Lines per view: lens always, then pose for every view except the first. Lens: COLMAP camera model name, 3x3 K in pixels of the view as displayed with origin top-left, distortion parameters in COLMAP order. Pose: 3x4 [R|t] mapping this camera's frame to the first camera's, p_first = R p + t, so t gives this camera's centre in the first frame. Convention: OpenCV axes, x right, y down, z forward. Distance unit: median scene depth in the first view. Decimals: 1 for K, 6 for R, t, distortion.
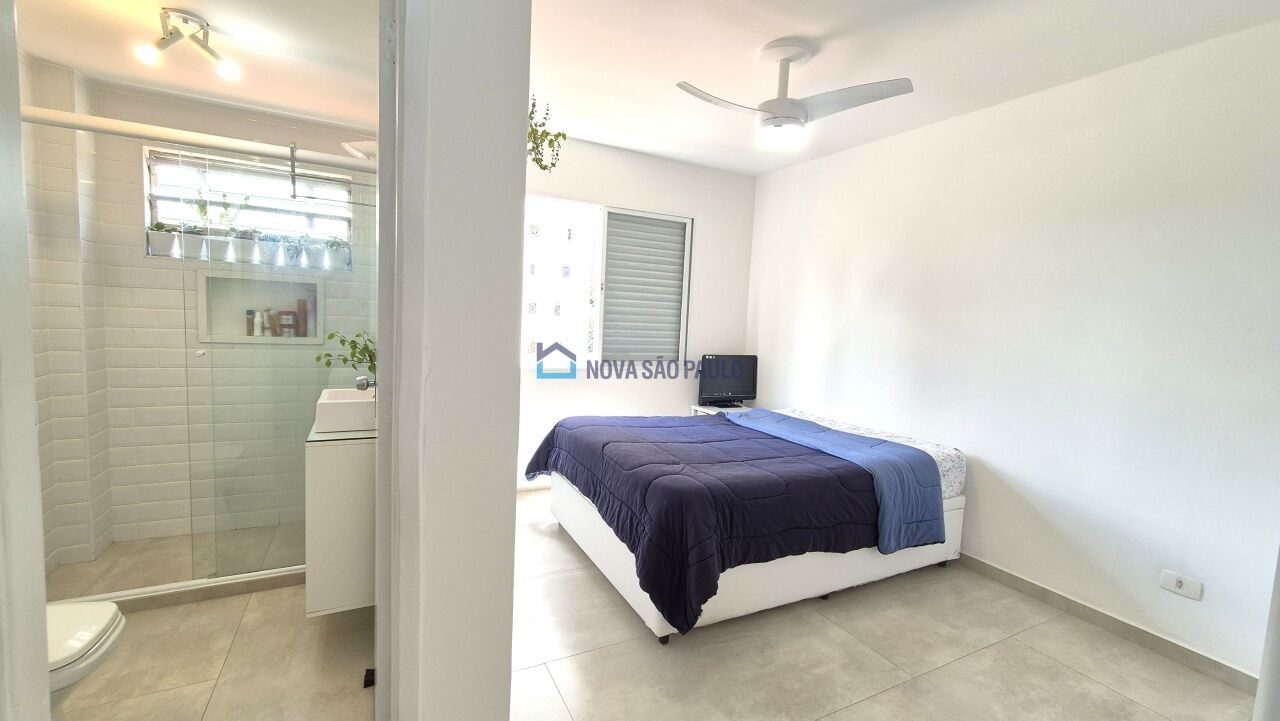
lens RADIAL K [[529.1, 0, 640.0], [0, 529.1, 360.5], [0, 0, 1]] dist [0.001385, 0.000346]
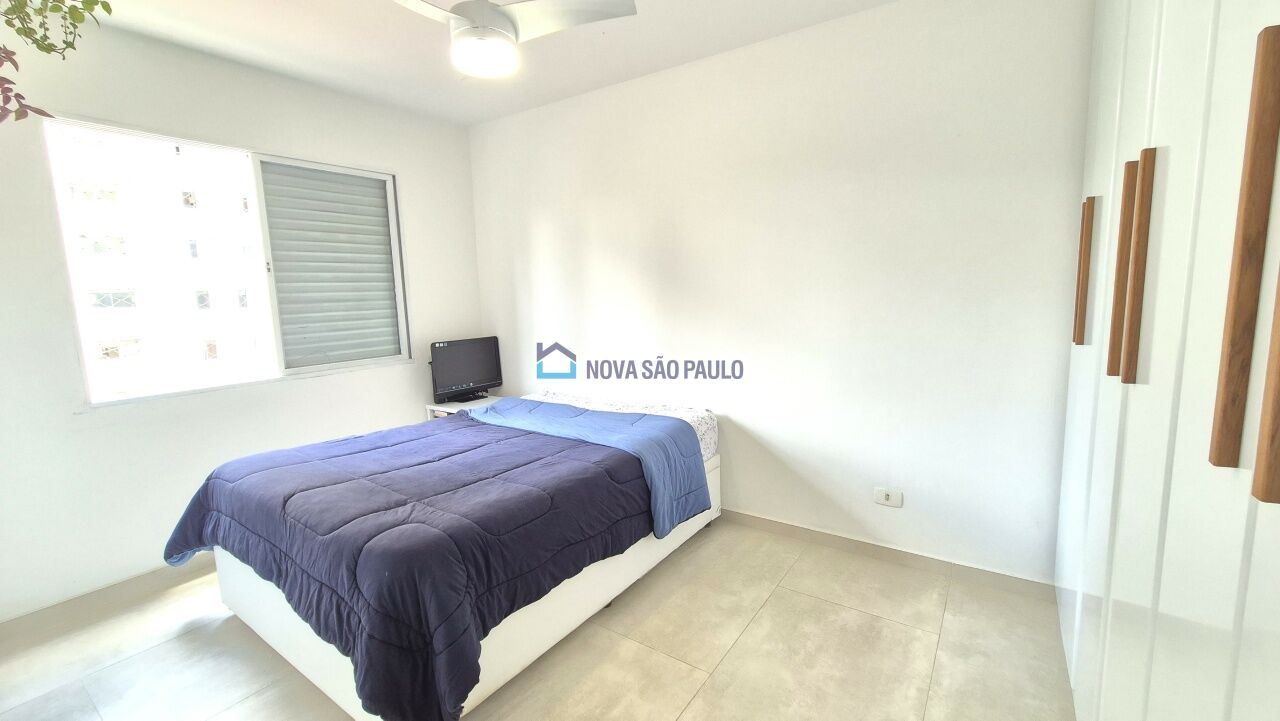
lens RADIAL K [[529.1, 0, 640.0], [0, 529.1, 360.5], [0, 0, 1]] dist [0.001385, 0.000346]
pose [[0.883167, -0.133570, 0.449638, 0.054127], [0.110404, 0.990861, 0.077494, -0.020757], [-0.455880, -0.018799, 0.889843, 0.197459]]
